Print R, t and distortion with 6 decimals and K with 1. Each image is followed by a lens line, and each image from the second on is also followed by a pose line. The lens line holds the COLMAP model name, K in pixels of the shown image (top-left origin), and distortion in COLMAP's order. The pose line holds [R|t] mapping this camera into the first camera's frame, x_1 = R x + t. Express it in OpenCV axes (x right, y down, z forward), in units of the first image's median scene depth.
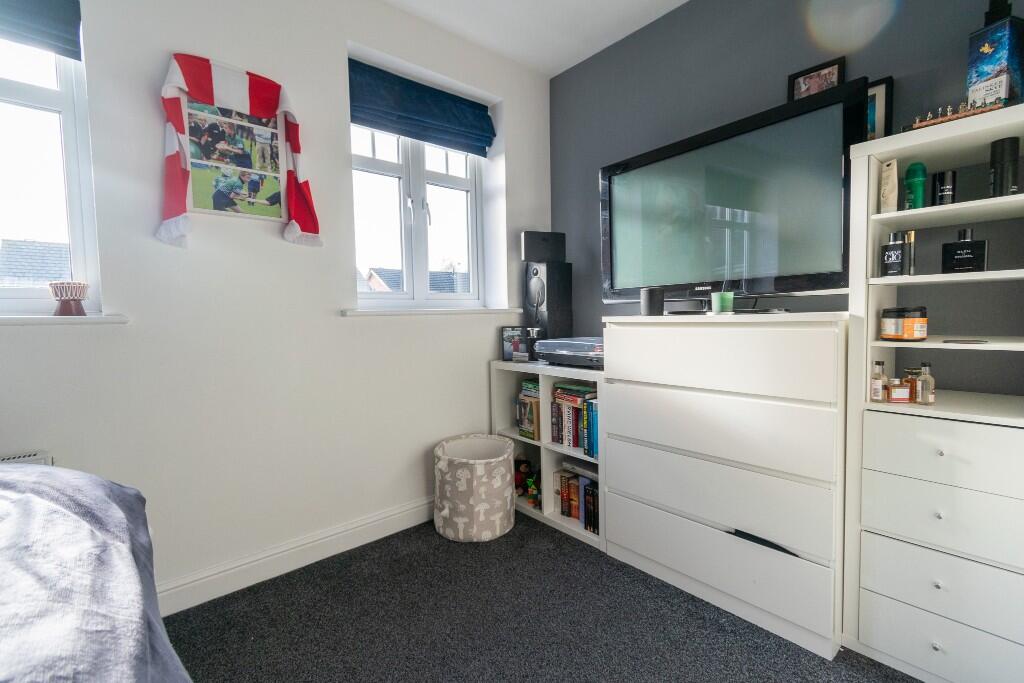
lens RADIAL K [[451.9, 0, 513.9], [0, 451.9, 338.6], [0, 0, 1]] dist [0.001189, -0.000192]
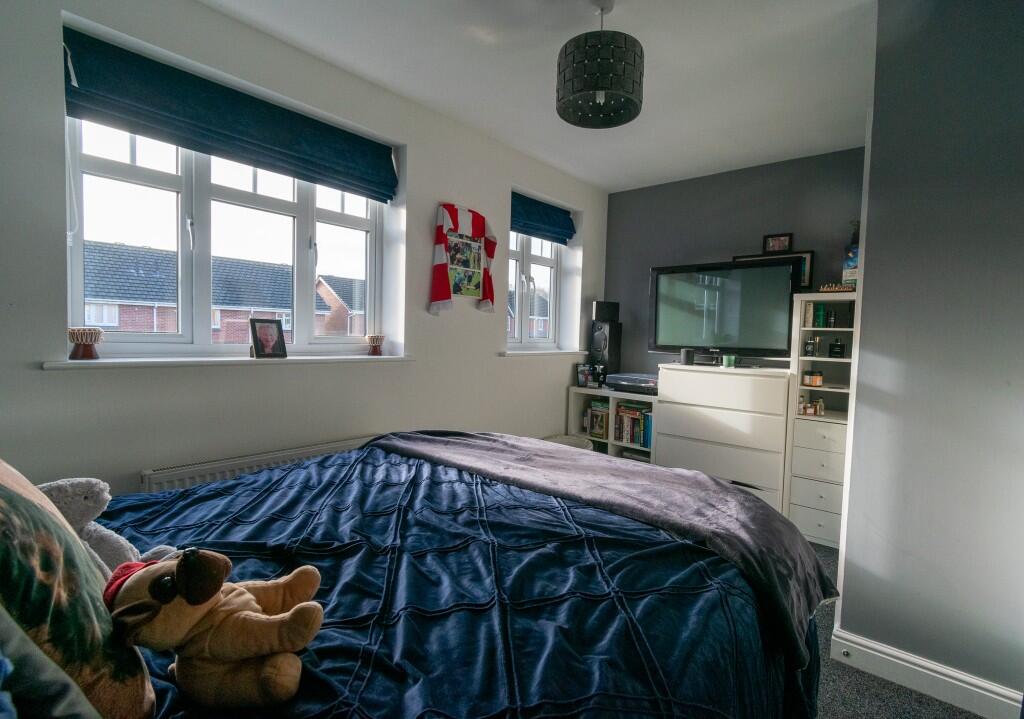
lens RADIAL K [[476.6, 0, 540.3], [0, 476.6, 355.6], [0, 0, 1]] dist [0.001714, 0.000121]
pose [[0.984346, 0.041849, 0.171207, -0.553146], [-0.041247, 0.999124, -0.007074, -0.049151], [-0.171353, -0.000098, 0.985210, -0.693970]]
